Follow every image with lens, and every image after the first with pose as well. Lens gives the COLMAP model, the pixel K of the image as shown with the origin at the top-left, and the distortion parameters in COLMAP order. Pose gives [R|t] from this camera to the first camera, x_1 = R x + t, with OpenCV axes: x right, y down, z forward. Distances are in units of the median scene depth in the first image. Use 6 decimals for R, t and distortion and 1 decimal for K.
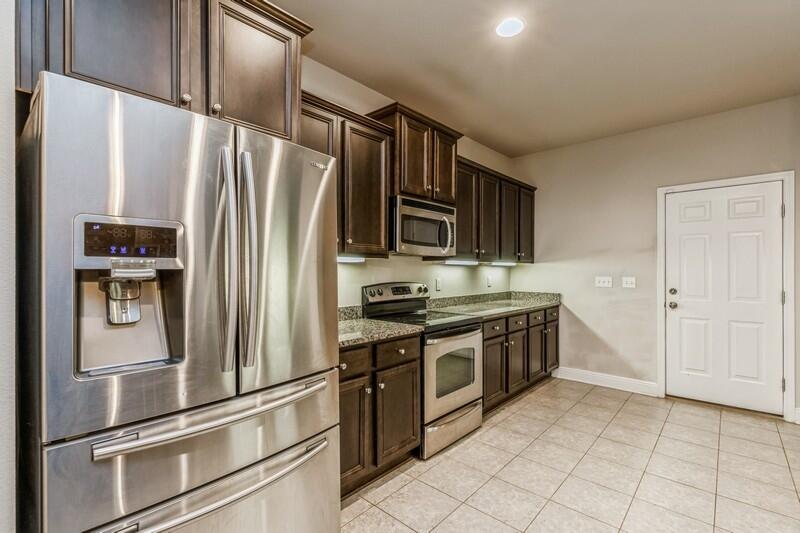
lens RADIAL K [[360.4, 0, 401.4], [0, 360.4, 269.2], [0, 0, 1]] dist [0.006334, -0.001283]
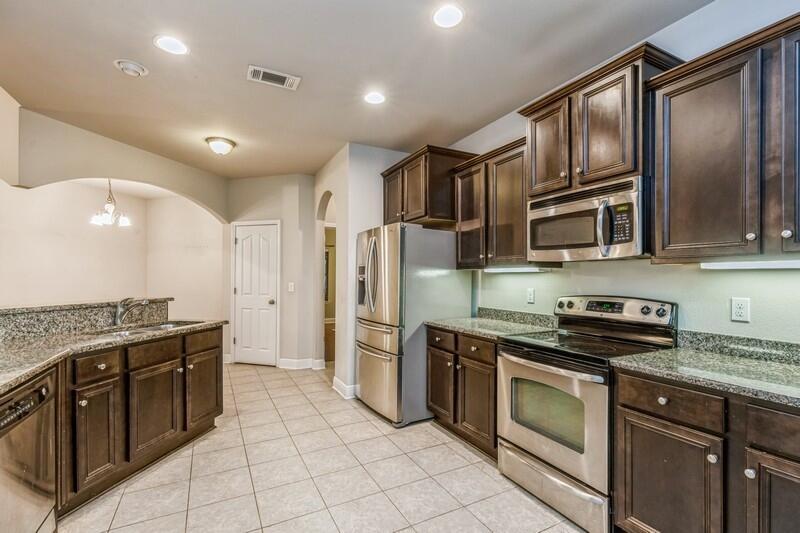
lens RADIAL K [[360.4, 0, 398.1], [0, 360.4, 276.6], [0, 0, 1]] dist [0.006334, -0.001283]
pose [[-0.340828, -0.005529, -0.940109, 0.881889], [-0.003755, 0.999983, -0.004520, 0.000858], [0.940118, 0.001990, -0.340843, 0.870427]]
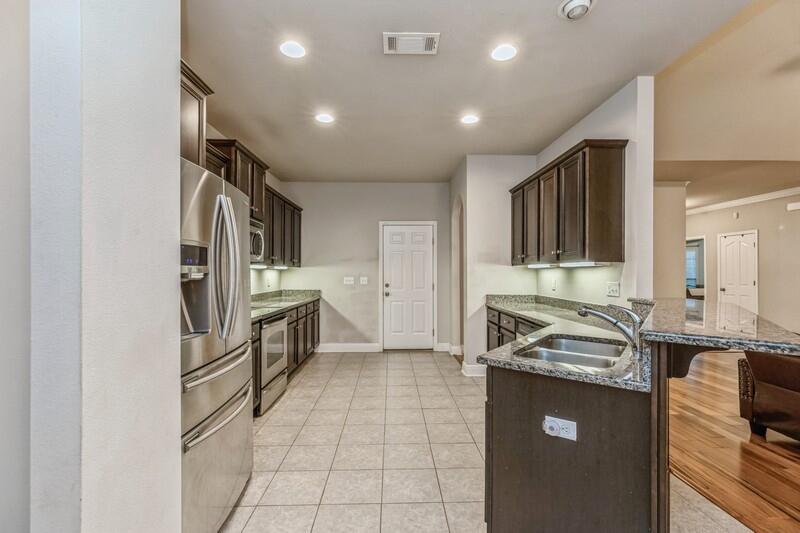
lens RADIAL K [[360.4, 0, 399.3], [0, 360.4, 269.0], [0, 0, 1]] dist [0.006334, -0.001283]
pose [[0.724970, 0.005216, 0.688761, -0.393045], [-0.000779, 0.999977, -0.006752, -0.002706], [-0.688780, 0.004359, 0.724957, -0.259407]]
